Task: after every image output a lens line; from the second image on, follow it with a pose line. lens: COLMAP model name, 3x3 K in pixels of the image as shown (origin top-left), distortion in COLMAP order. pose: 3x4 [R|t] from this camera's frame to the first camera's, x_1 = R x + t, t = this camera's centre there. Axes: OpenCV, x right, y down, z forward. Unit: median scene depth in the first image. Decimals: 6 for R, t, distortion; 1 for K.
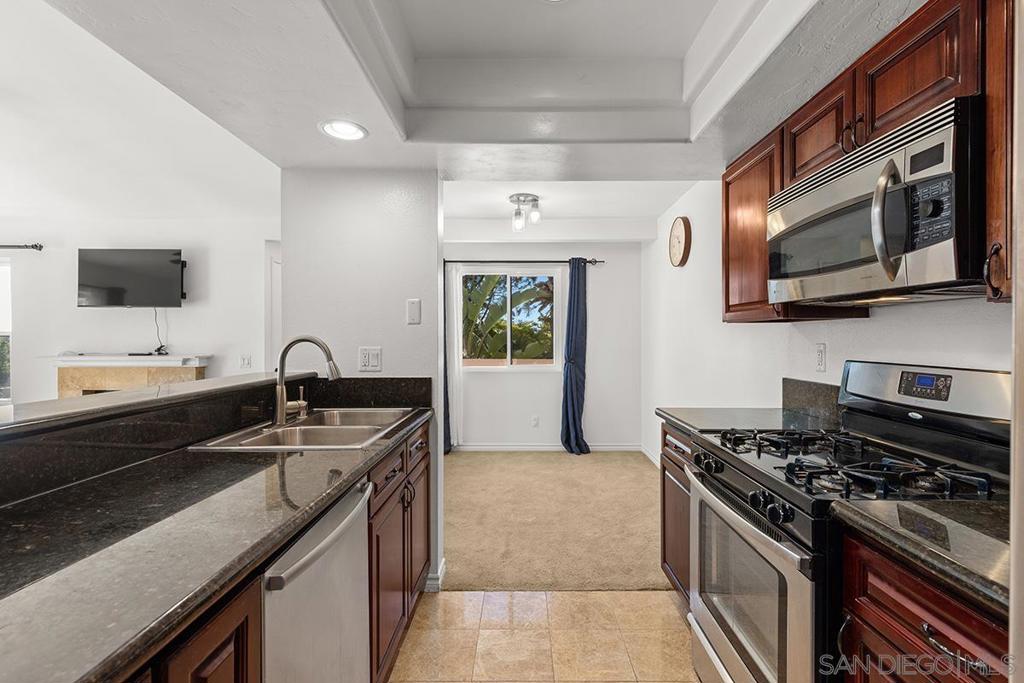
lens RADIAL K [[463.7, 0, 512.8], [0, 463.7, 337.6], [0, 0, 1]] dist [0.012987, -0.000231]
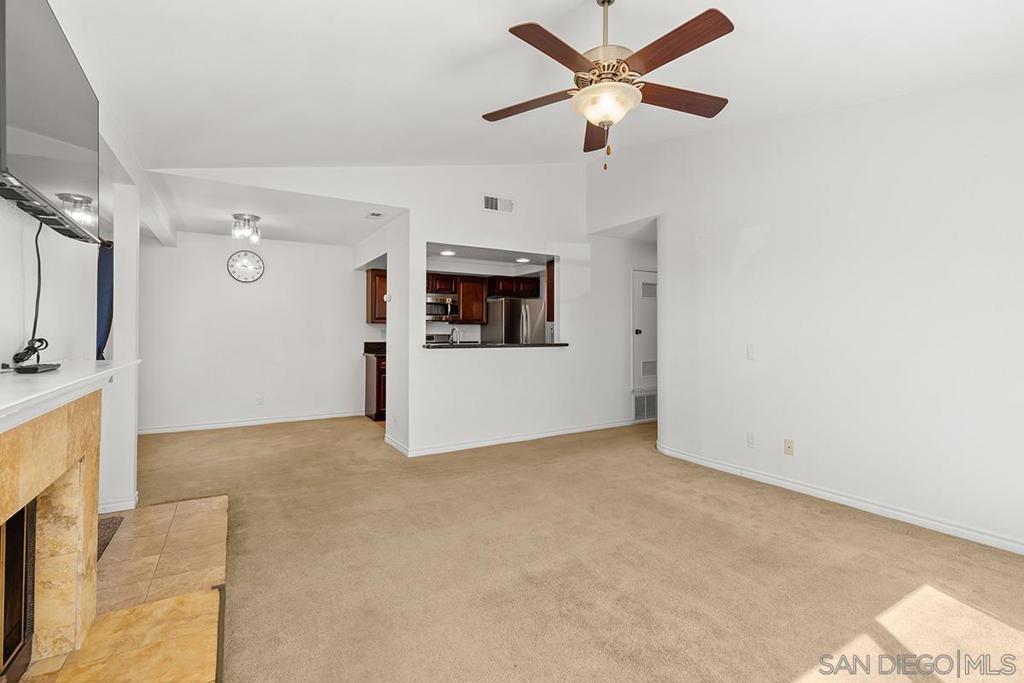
lens RADIAL K [[463.7, 0, 521.6], [0, 463.7, 334.7], [0, 0, 1]] dist [0.012987, -0.000231]
pose [[-0.537056, -0.006515, 0.843522, -1.224597], [-0.002540, 0.999978, 0.006106, 0.009901], [-0.843543, 0.001137, -0.537060, 0.906034]]
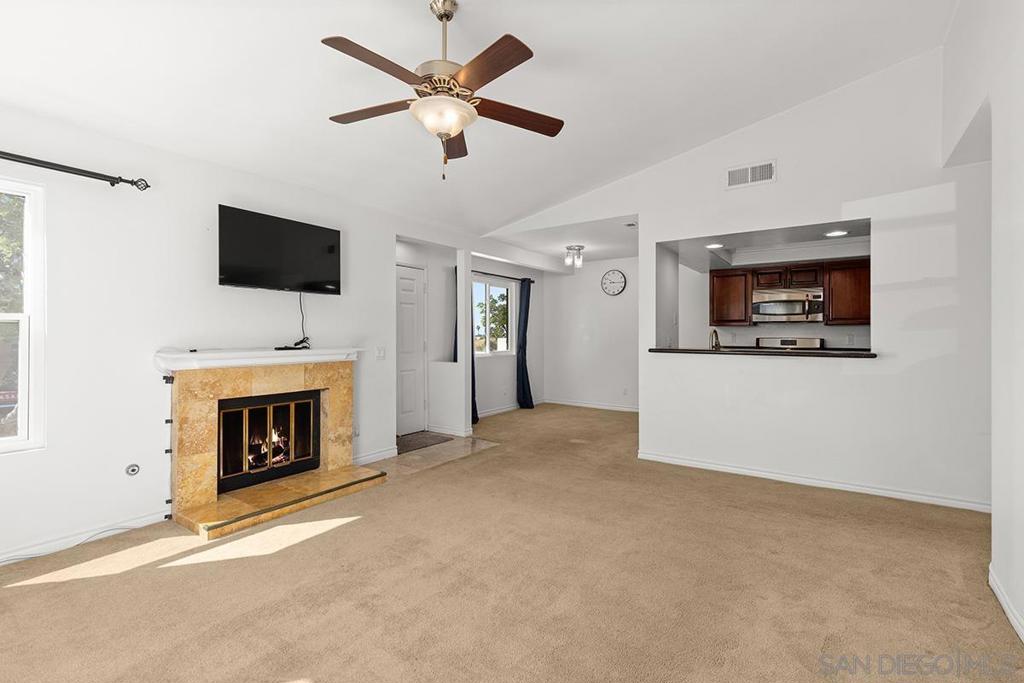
lens RADIAL K [[463.7, 0, 521.5], [0, 463.7, 338.9], [0, 0, 1]] dist [0.012987, -0.000231]
pose [[0.551545, -0.007427, 0.834112, -1.242155], [-0.003247, 0.999934, 0.011051, 0.008894], [-0.834139, -0.008803, 0.551484, 0.212638]]
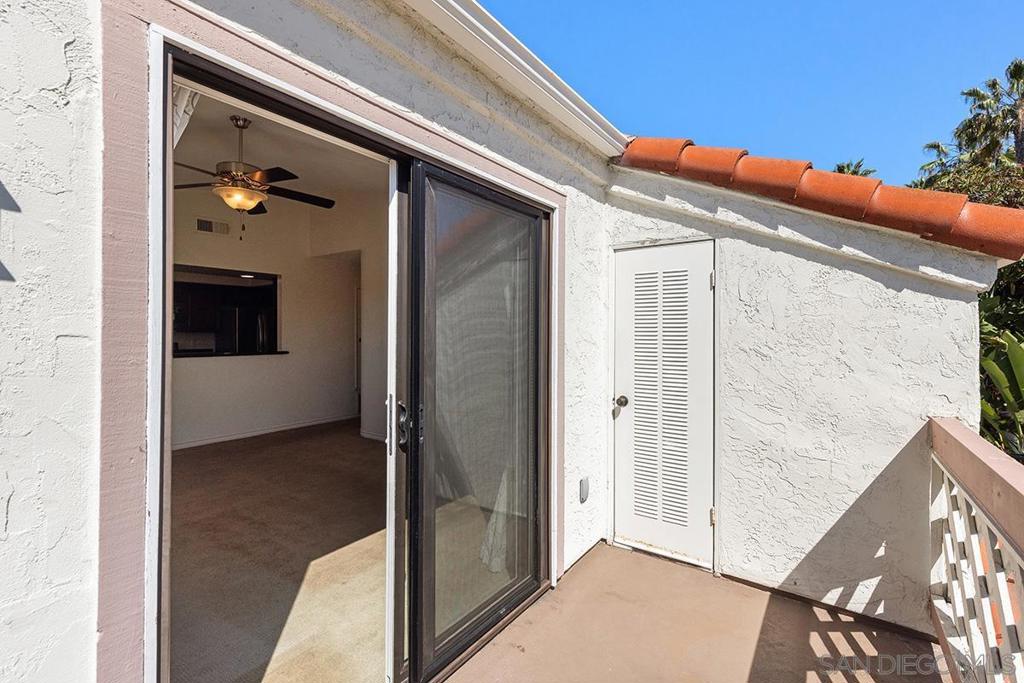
lens RADIAL K [[463.7, 0, 512.9], [0, 463.7, 334.6], [0, 0, 1]] dist [0.012987, -0.000231]
pose [[-0.827698, -0.000566, 0.561174, -1.621760], [-0.001212, 0.999999, -0.000778, -0.010634], [-0.561173, -0.001324, -0.827697, 0.937804]]
